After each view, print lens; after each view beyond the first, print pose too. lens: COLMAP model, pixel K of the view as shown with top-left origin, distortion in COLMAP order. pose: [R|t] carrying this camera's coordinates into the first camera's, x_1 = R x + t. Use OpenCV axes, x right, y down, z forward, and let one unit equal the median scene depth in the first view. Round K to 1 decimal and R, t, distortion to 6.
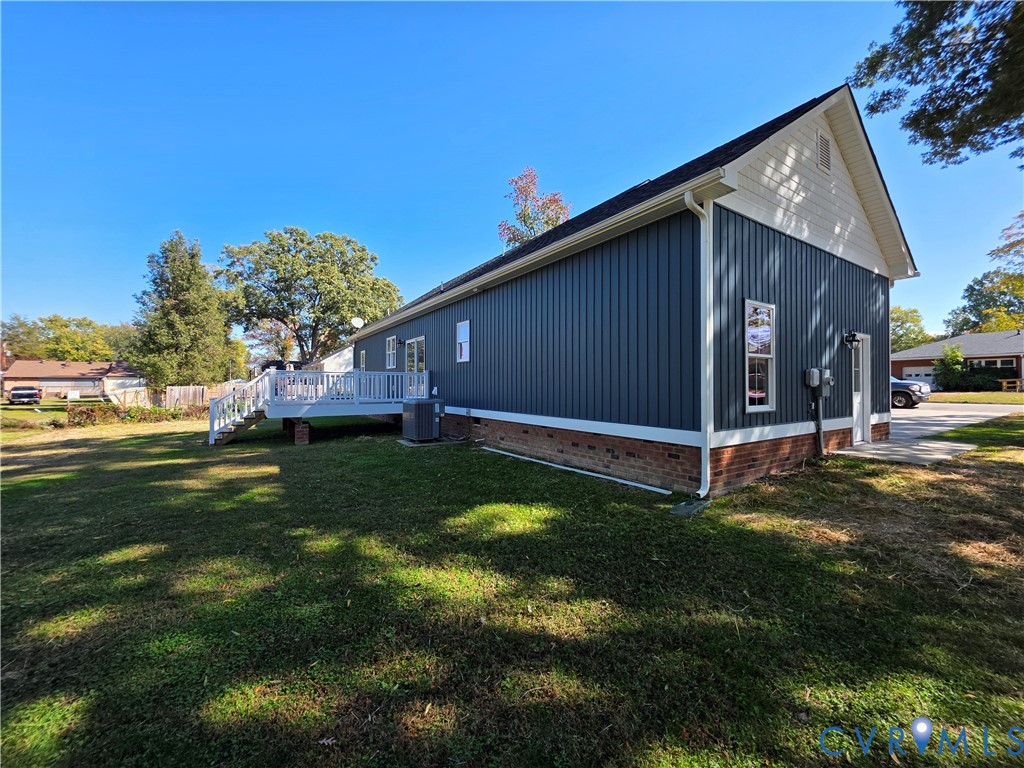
lens RADIAL K [[409.3, 0, 516.2], [0, 409.3, 384.0], [0, 0, 1]] dist [0.000037, 0.000054]
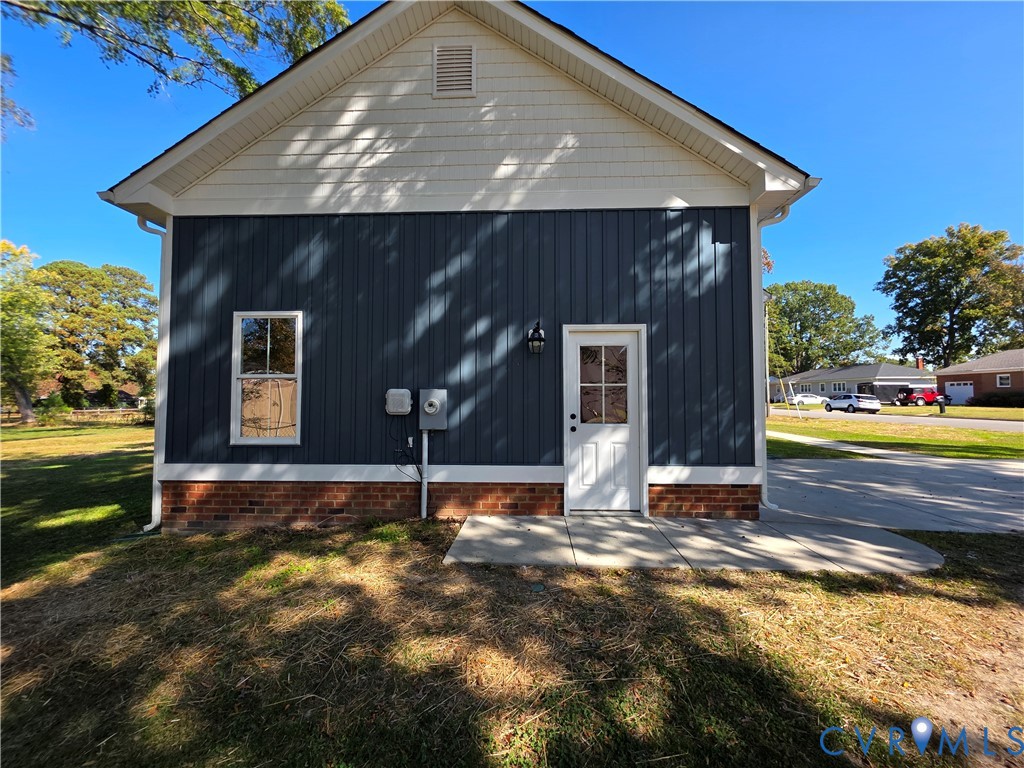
lens RADIAL K [[409.3, 0, 516.2], [0, 409.3, 384.0], [0, 0, 1]] dist [0.000037, 0.000054]
pose [[0.810390, -0.018655, -0.585593, 1.449243], [0.002977, 0.999611, -0.027724, -0.029386], [0.585883, 0.020724, 0.810131, 0.616640]]
